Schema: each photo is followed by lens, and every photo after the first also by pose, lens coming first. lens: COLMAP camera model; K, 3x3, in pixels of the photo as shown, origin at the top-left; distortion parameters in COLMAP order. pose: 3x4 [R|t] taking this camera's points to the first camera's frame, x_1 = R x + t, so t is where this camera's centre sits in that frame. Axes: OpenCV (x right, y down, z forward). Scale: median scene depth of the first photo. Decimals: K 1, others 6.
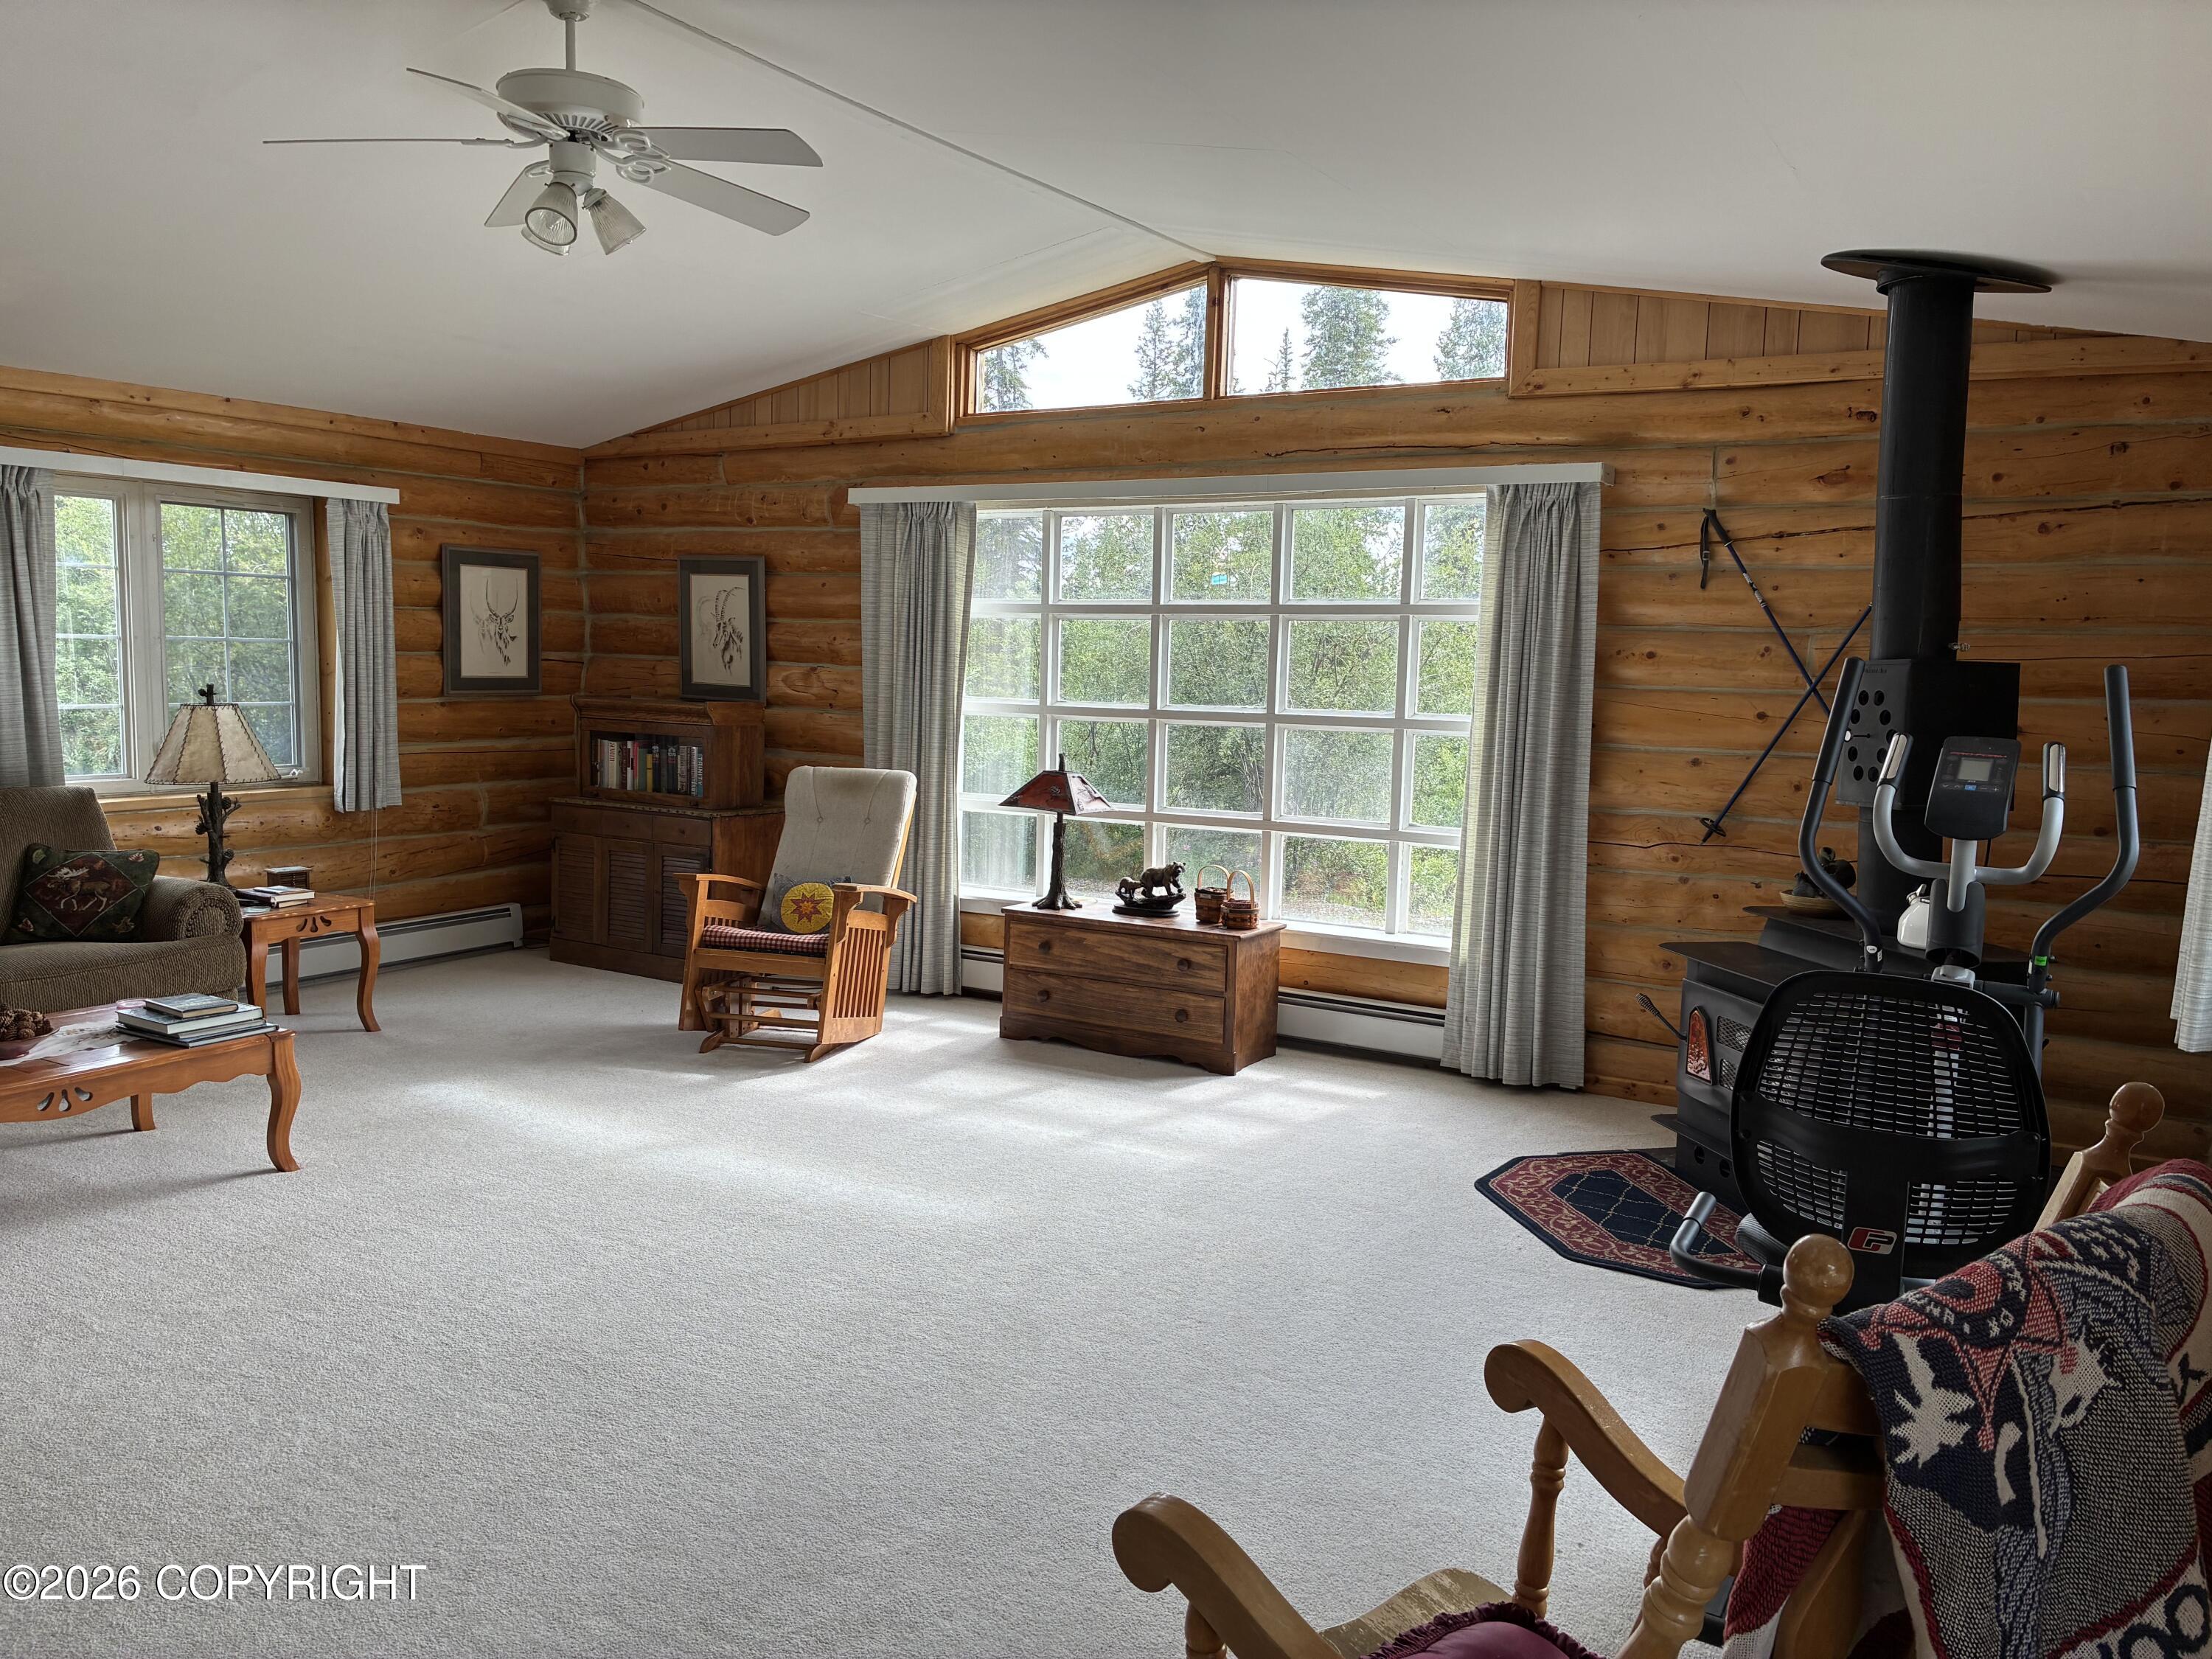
lens RADIAL K [[1671.9, 0, 1099.2], [0, 1671.9, 839.9], [0, 0, 1]] dist [0.038619, -0.032278]
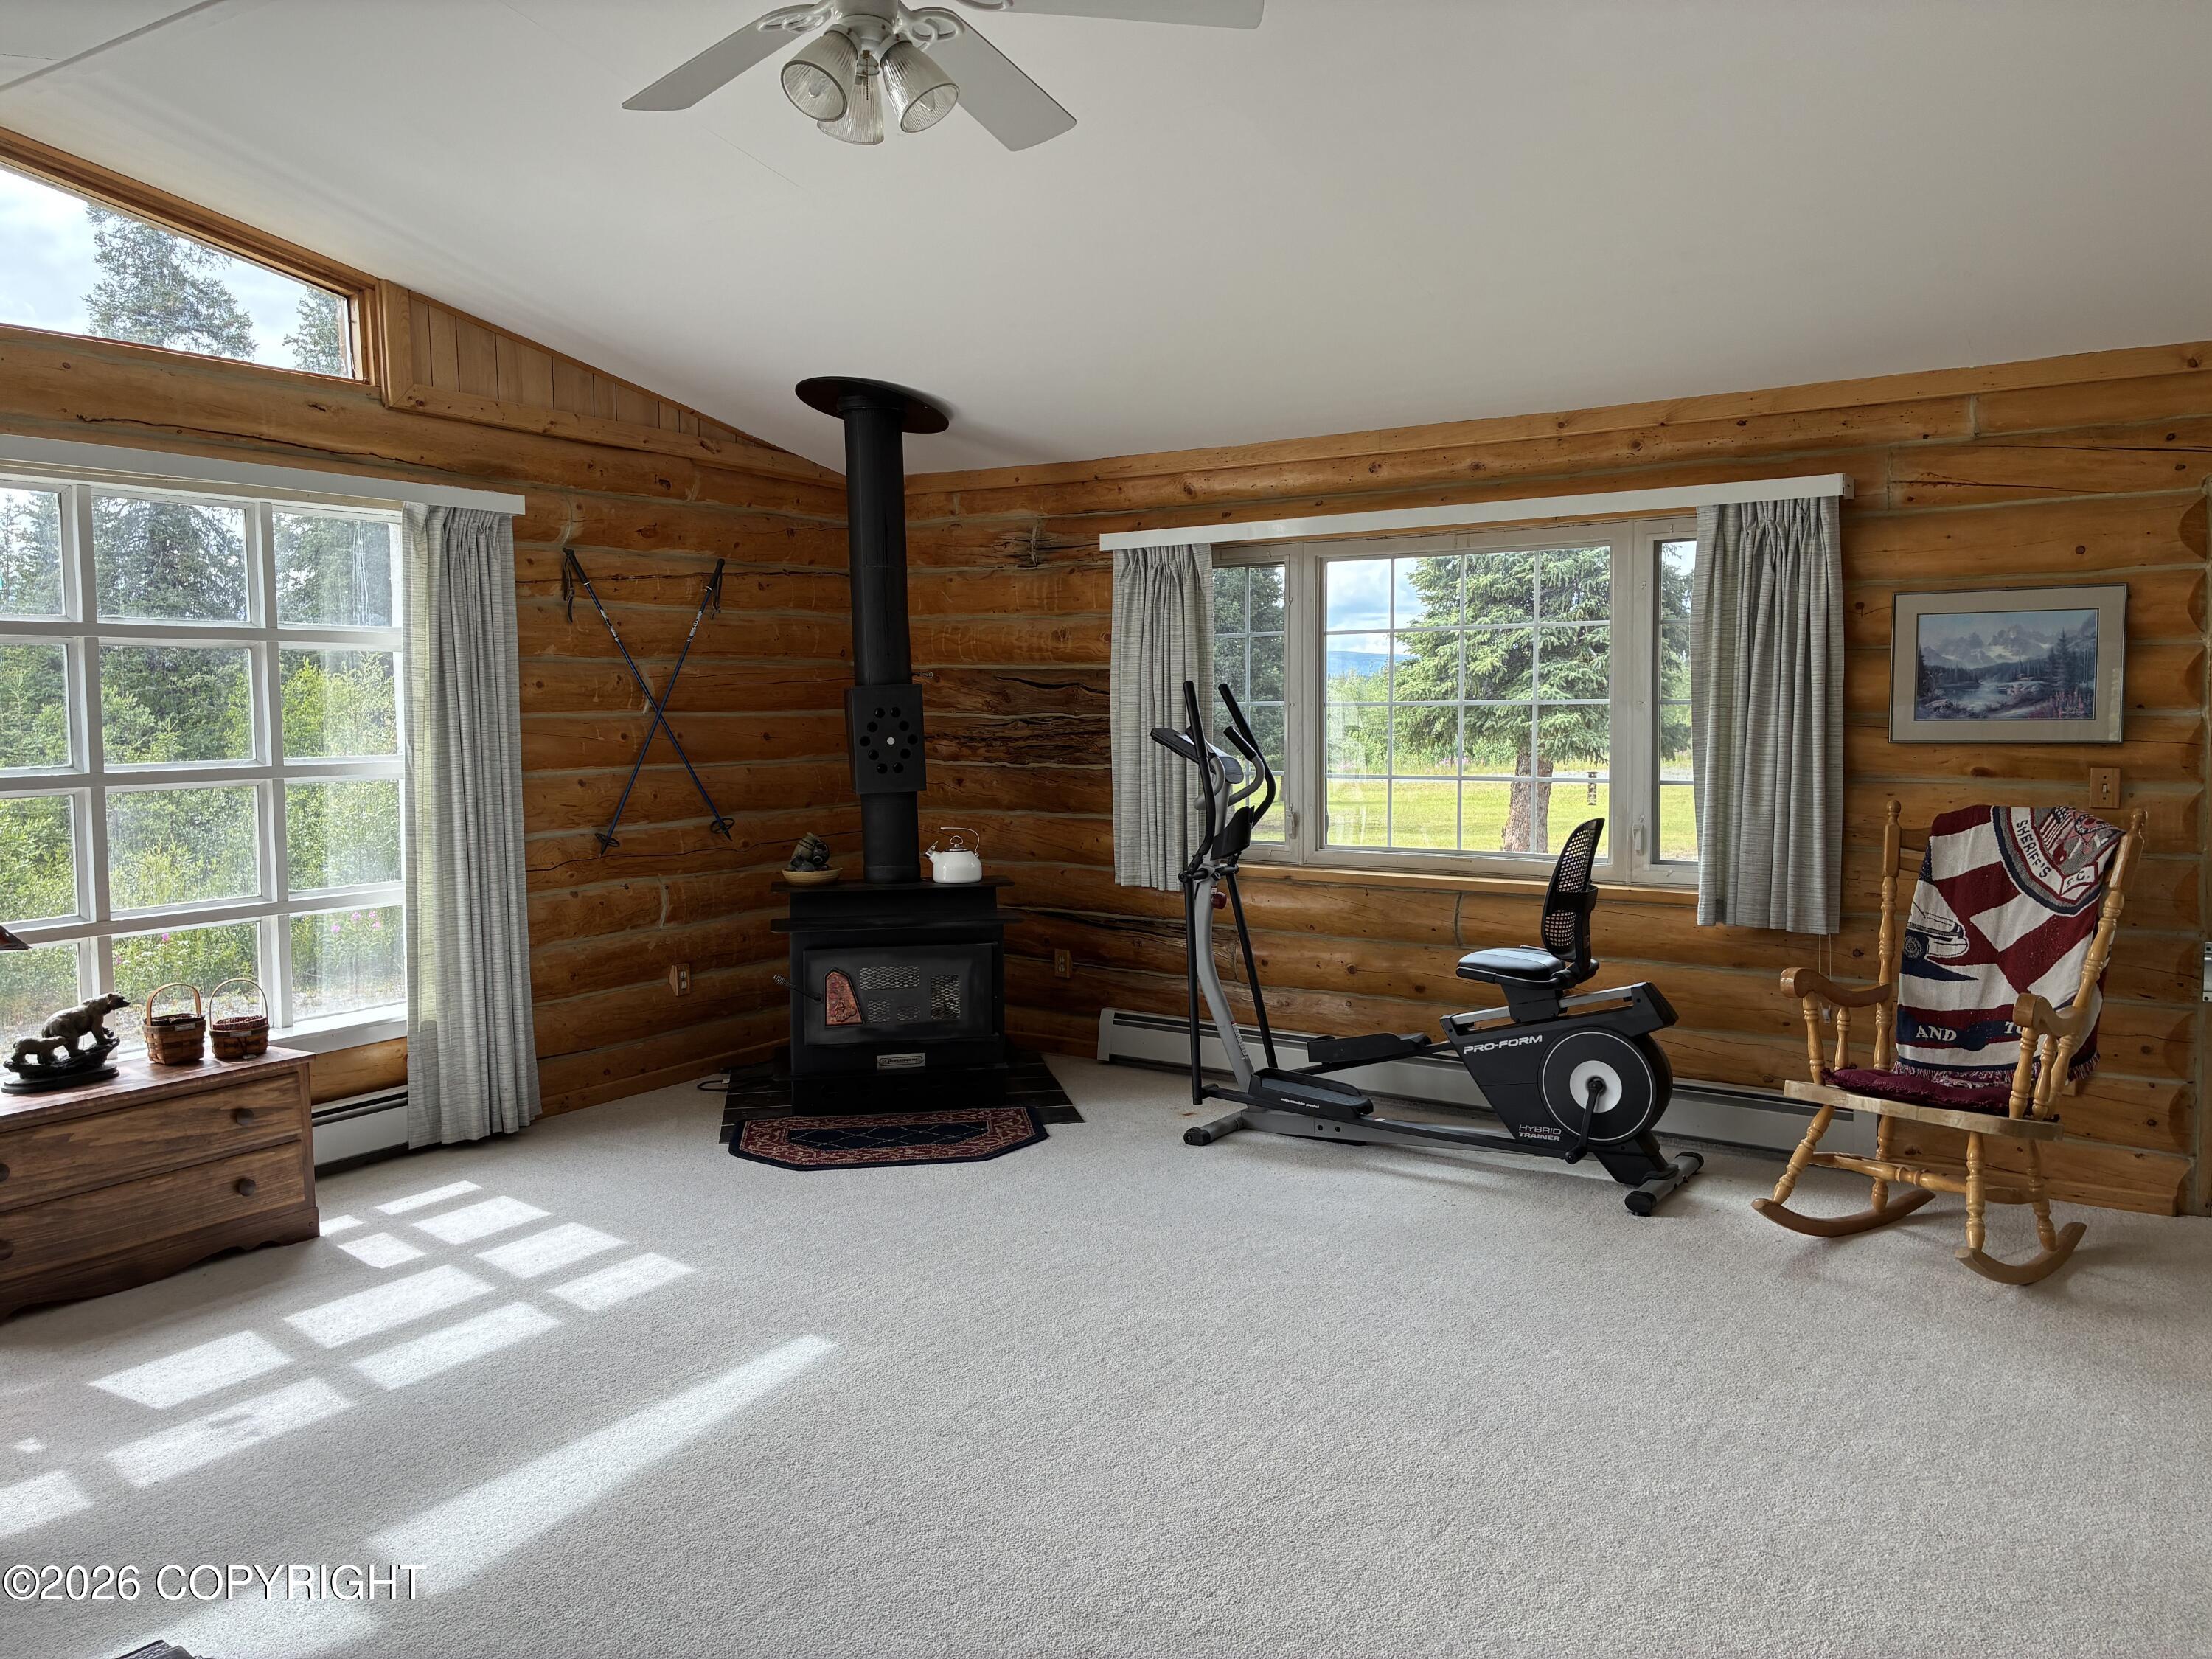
lens RADIAL K [[1671.9, 0, 1089.7], [0, 1671.9, 819.0], [0, 0, 1]] dist [0.038619, -0.032278]
pose [[0.039419, -0.097367, 0.994468, -0.638453], [0.120963, 0.988387, 0.091977, -0.074953], [-0.991874, 0.116669, 0.050739, 0.564635]]
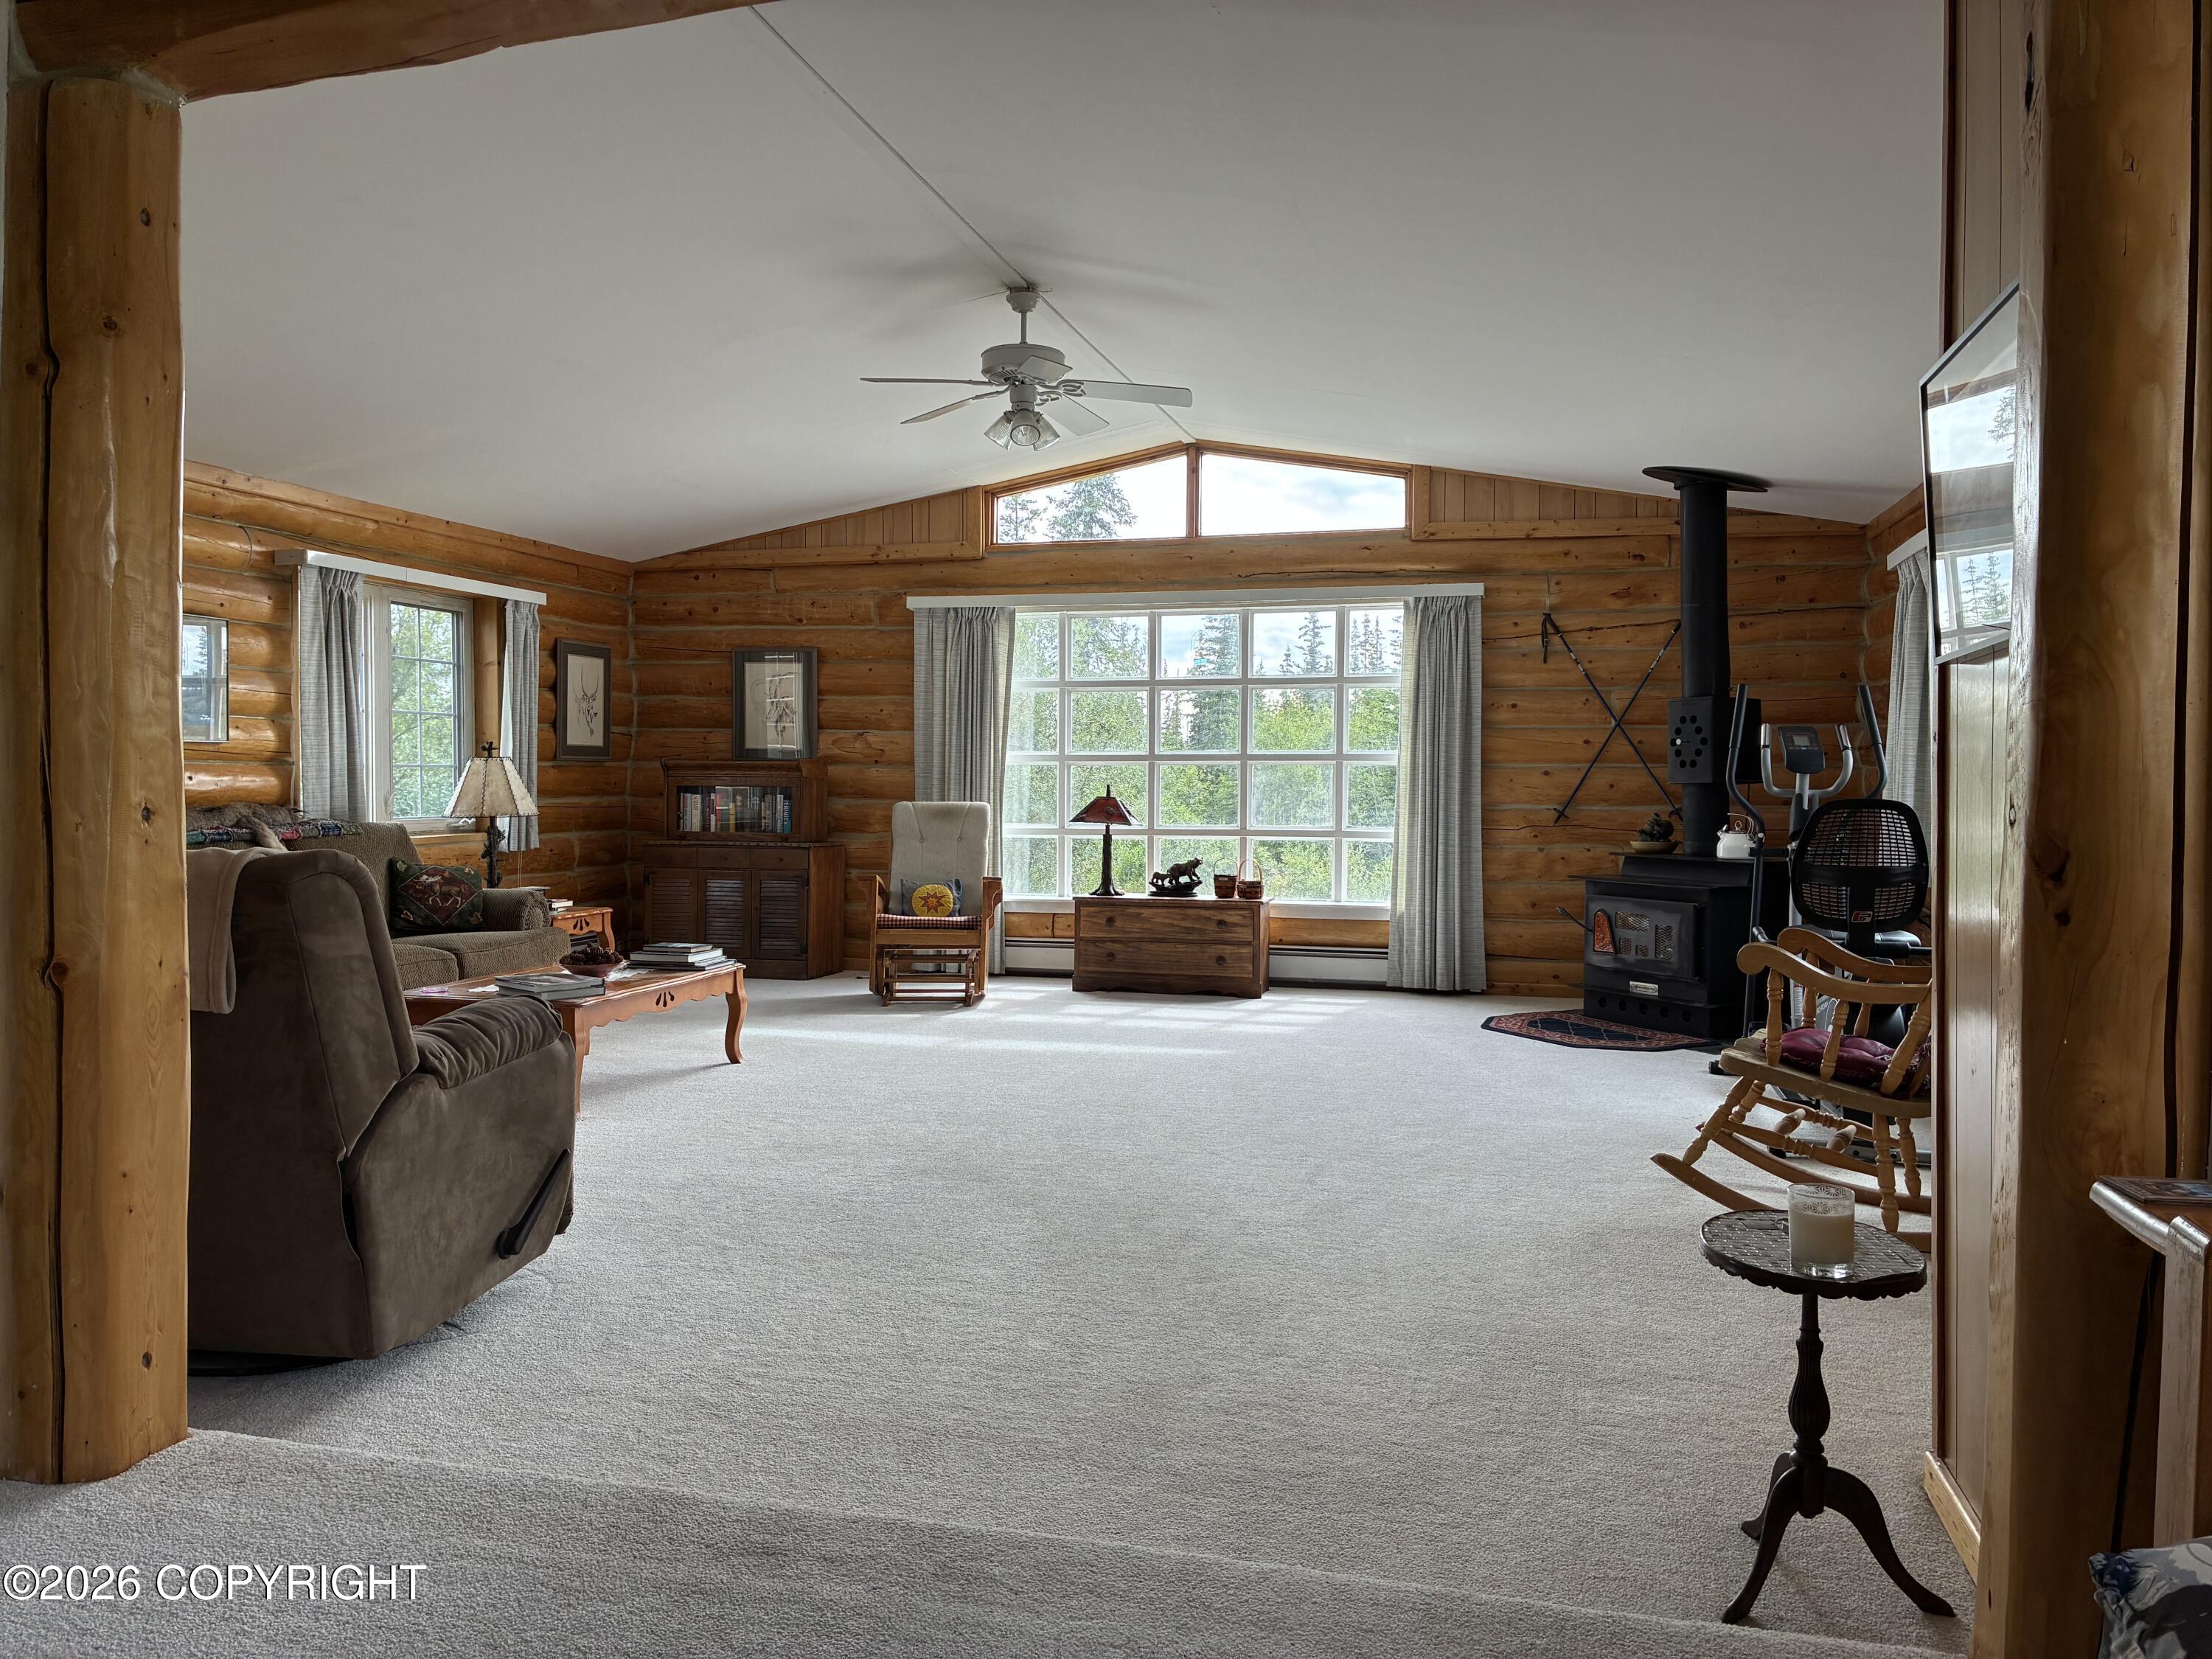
lens RADIAL K [[1671.9, 0, 1086.6], [0, 1671.9, 835.1], [0, 0, 1]] dist [0.038619, -0.032278]
pose [[0.961860, -0.029191, 0.271979, -0.437147], [0.048529, 0.996727, -0.064647, 0.082953], [-0.269201, 0.075381, 0.960129, -0.344182]]
